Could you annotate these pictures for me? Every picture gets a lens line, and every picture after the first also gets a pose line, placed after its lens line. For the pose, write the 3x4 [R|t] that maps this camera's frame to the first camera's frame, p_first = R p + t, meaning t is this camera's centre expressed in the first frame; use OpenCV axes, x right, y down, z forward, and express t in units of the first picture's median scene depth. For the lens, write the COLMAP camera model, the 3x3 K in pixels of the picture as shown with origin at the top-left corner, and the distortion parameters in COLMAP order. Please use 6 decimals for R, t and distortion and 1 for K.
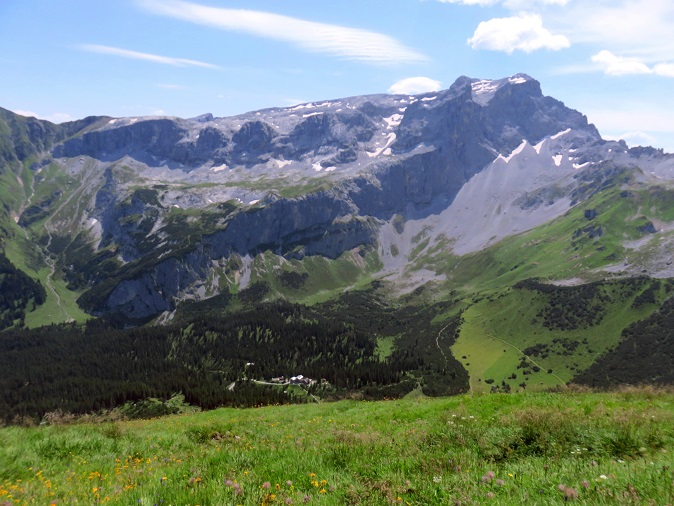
lens RADIAL K [[492.1, 0, 335.9], [0, 492.1, 251.1], [0, 0, 1]] dist [-0.014423, 0.002668]
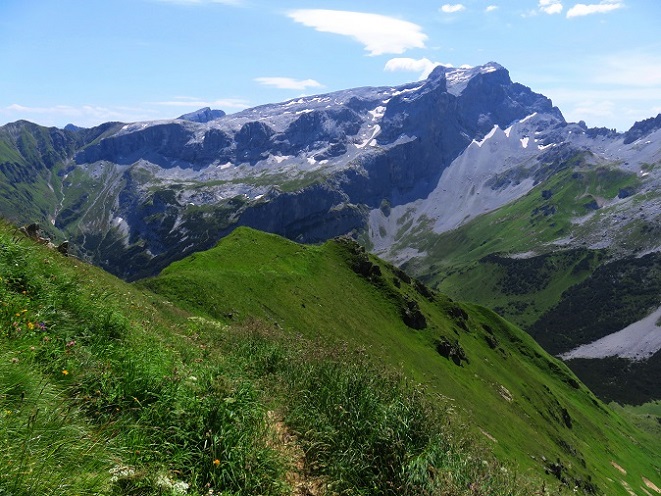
lens RADIAL K [[482.6, 0, 332.2], [0, 482.6, 249.2], [0, 0, 1]] dist [-0.014423, 0.002668]
pose [[0.998617, -0.052516, -0.002606, 0.001462], [0.052581, 0.997215, 0.052897, -0.025938], [-0.000179, -0.052960, 0.998597, -0.127268]]
